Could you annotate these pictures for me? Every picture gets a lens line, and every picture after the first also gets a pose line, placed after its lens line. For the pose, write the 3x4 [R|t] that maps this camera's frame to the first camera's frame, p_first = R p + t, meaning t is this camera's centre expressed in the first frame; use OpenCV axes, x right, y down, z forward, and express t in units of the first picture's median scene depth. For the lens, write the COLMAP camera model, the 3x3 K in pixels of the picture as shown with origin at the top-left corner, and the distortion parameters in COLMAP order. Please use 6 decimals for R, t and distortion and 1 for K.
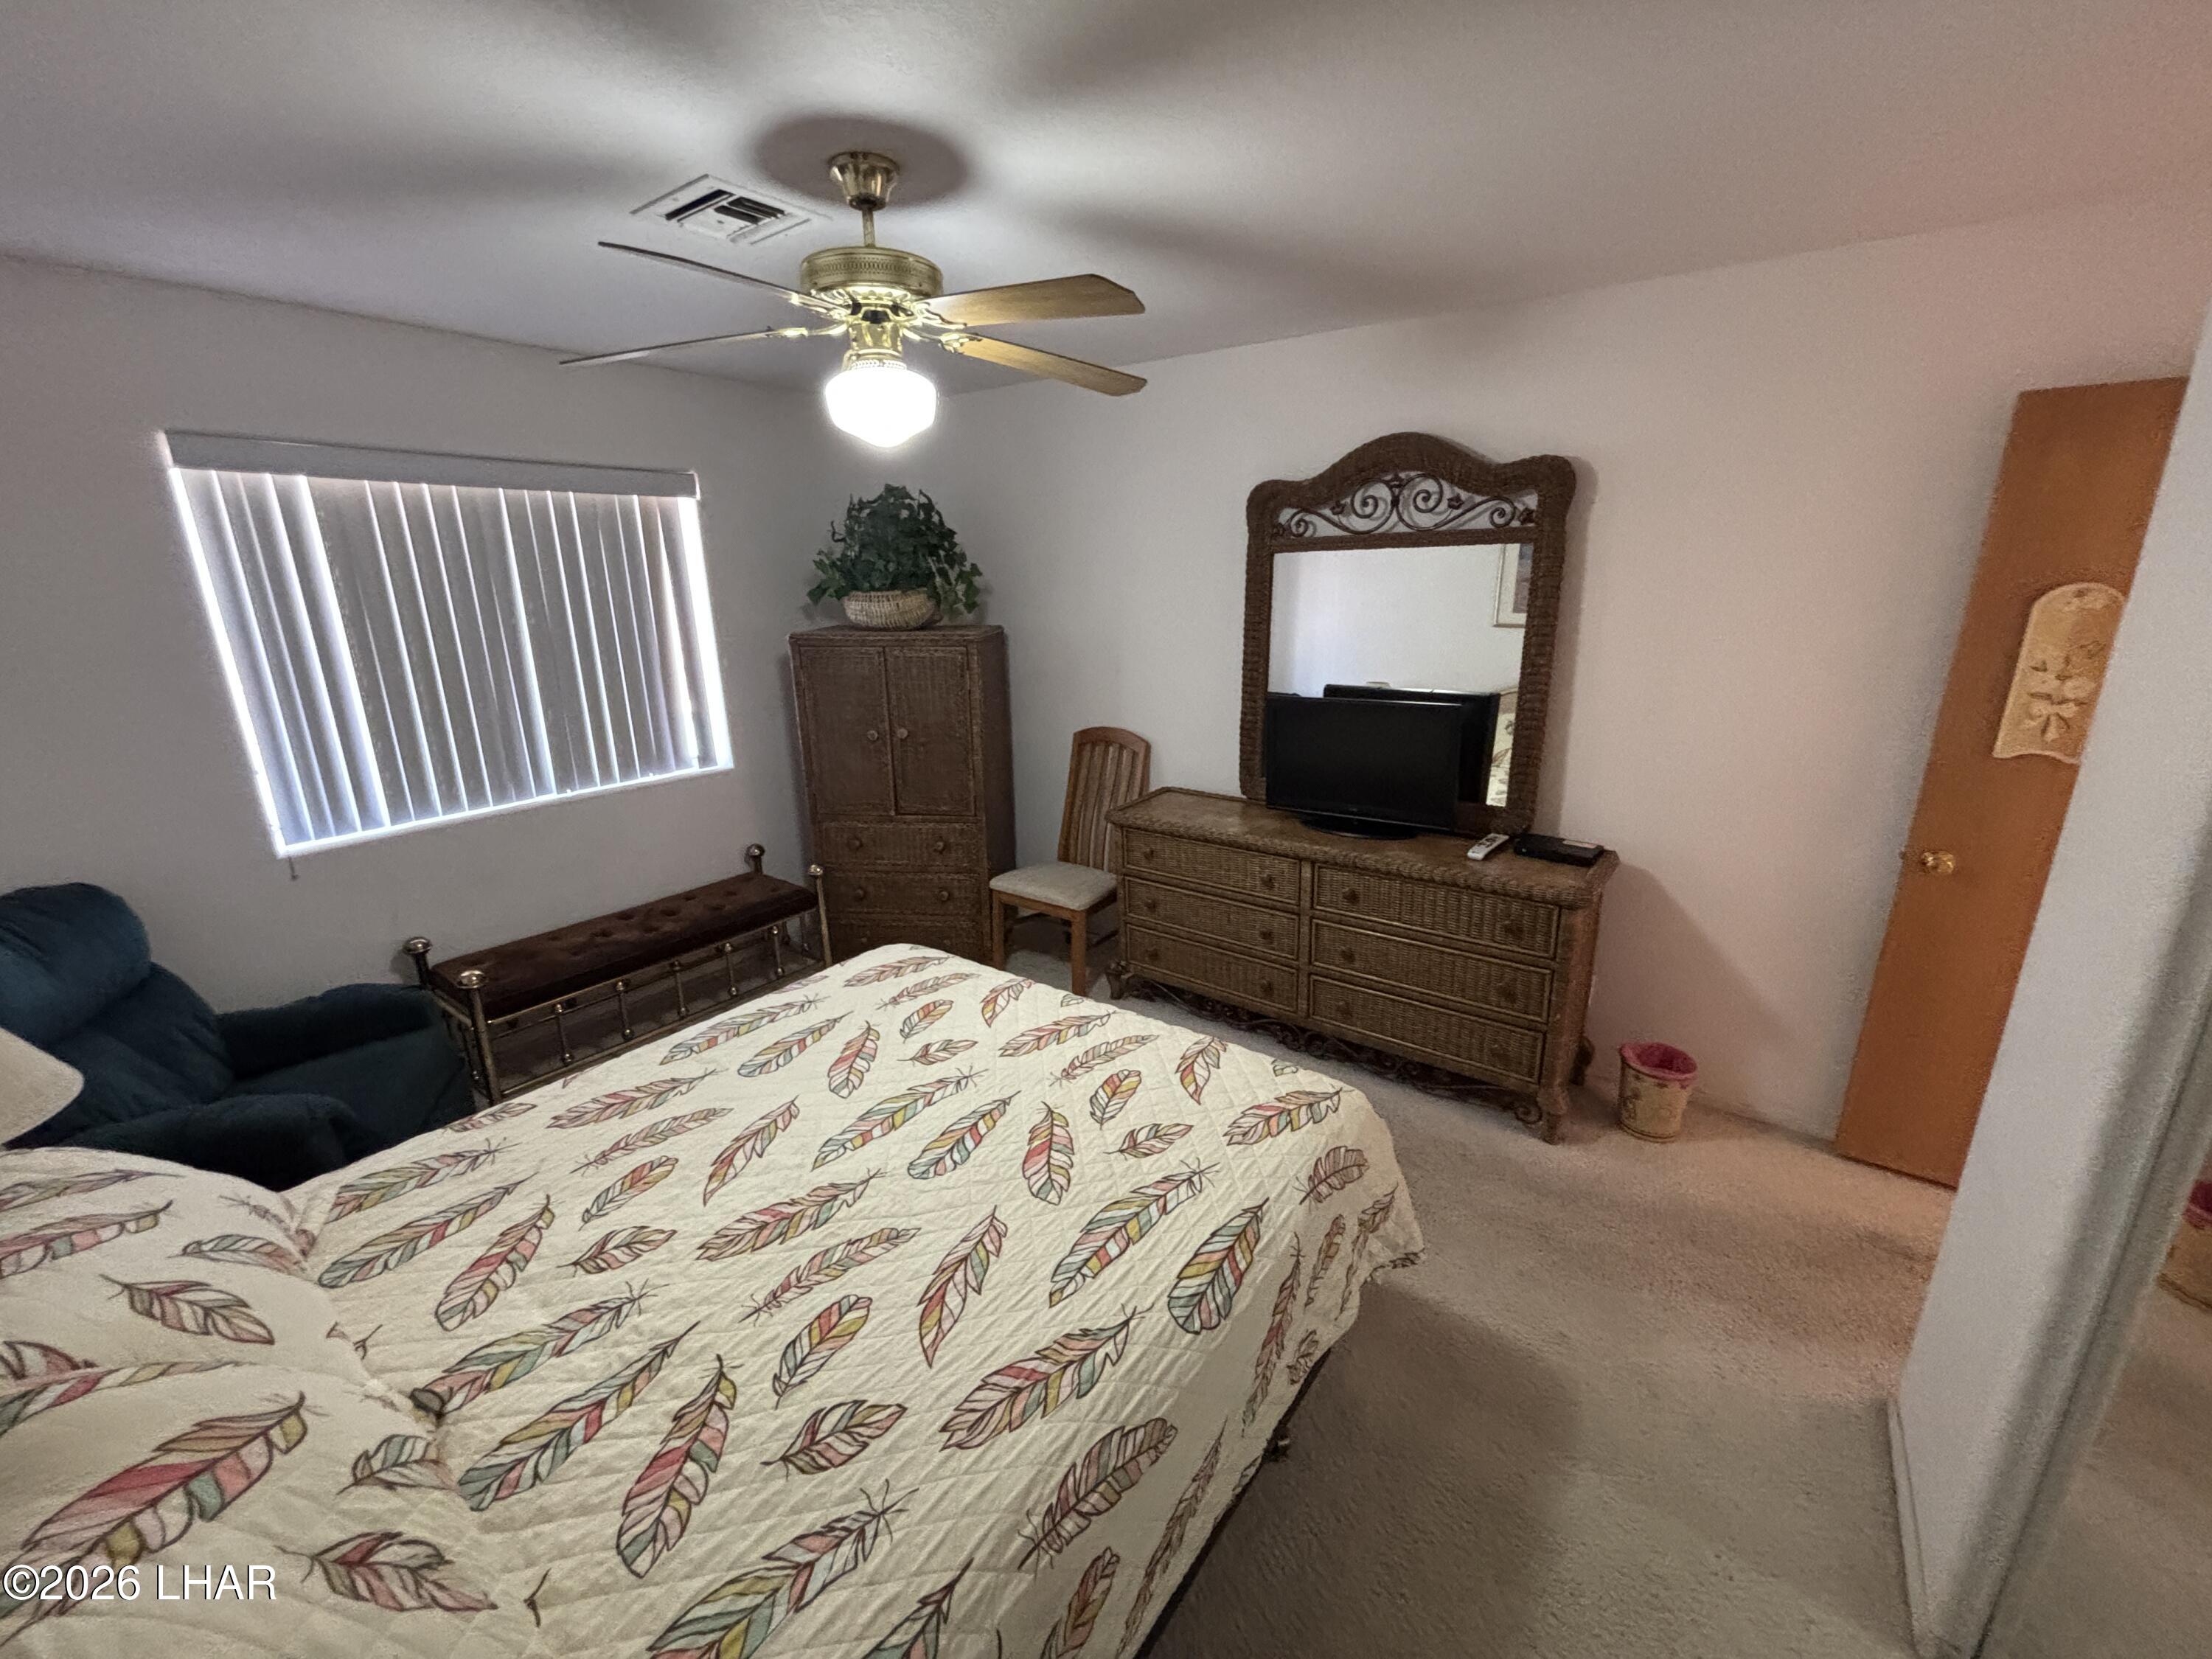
lens RADIAL K [[896.7, 0, 1102.1], [0, 896.7, 831.0], [0, 0, 1]] dist [0.003437, -0.000021]
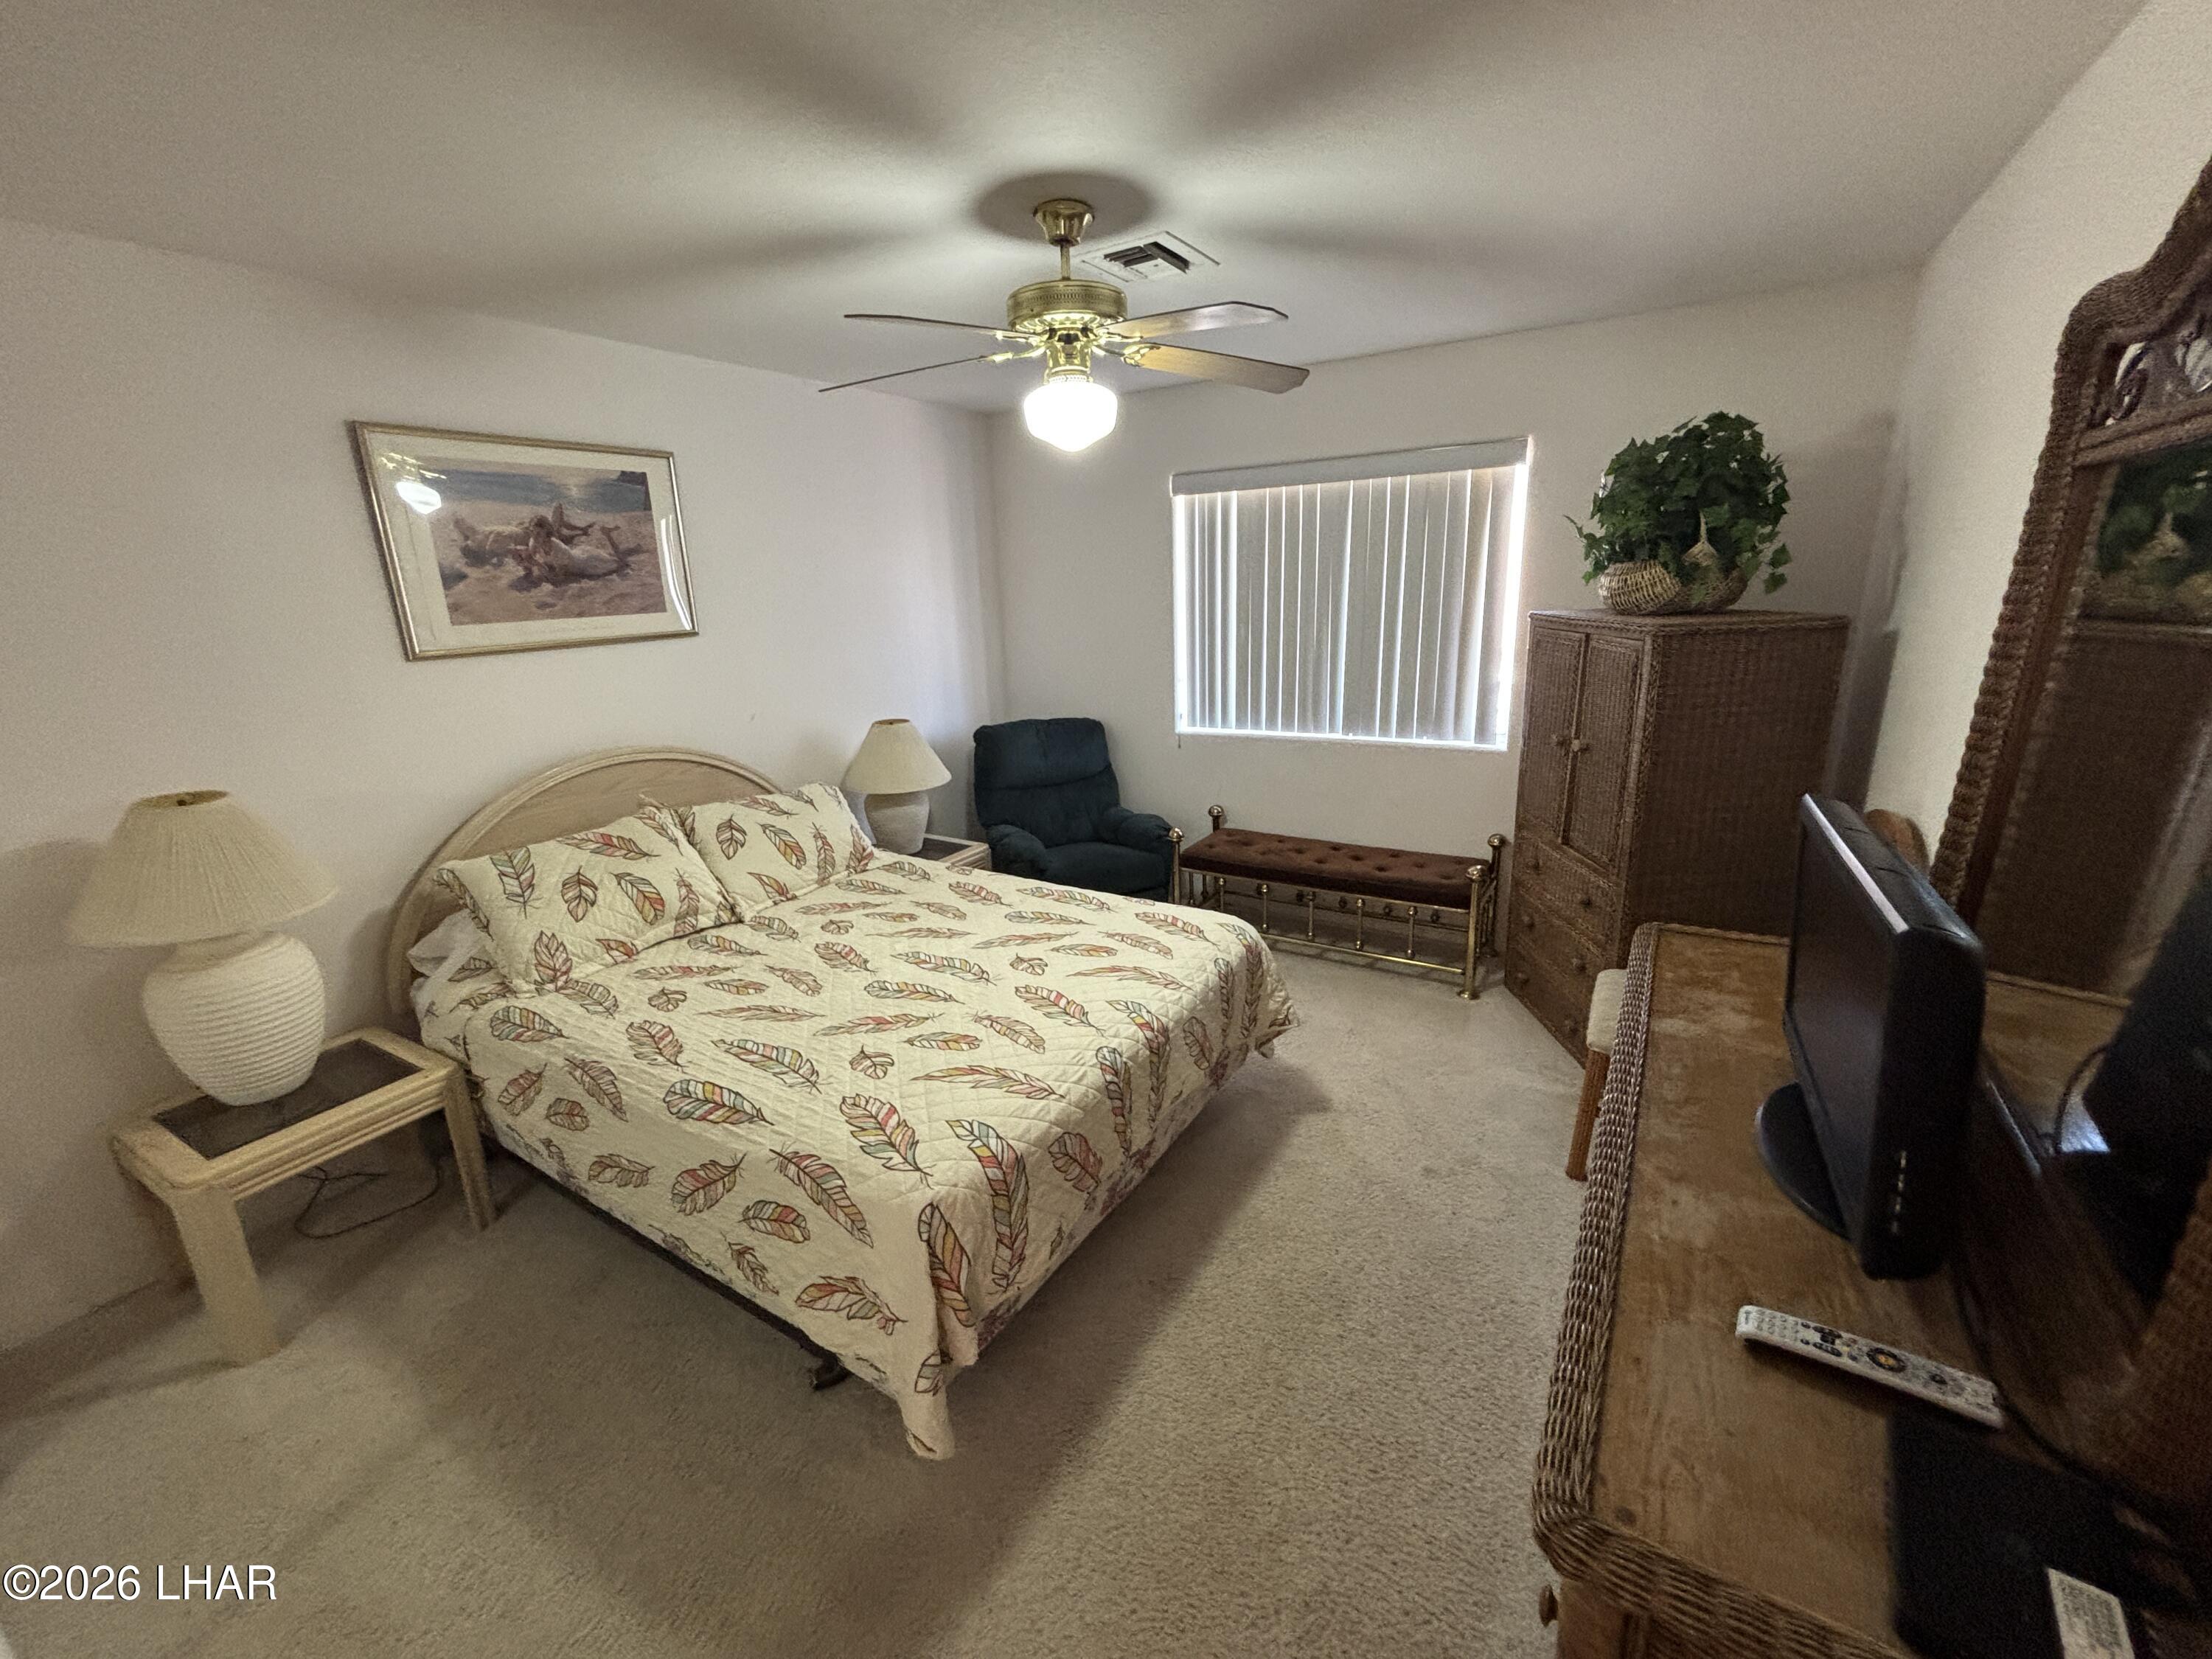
lens RADIAL K [[896.7, 0, 1102.6], [0, 896.7, 831.6], [0, 0, 1]] dist [0.003437, -0.000021]
pose [[0.081123, 0.281295, -0.956186, 0.861836], [-0.240274, 0.936574, 0.255141, -0.231655], [0.967309, 0.209048, 0.143566, 0.840627]]
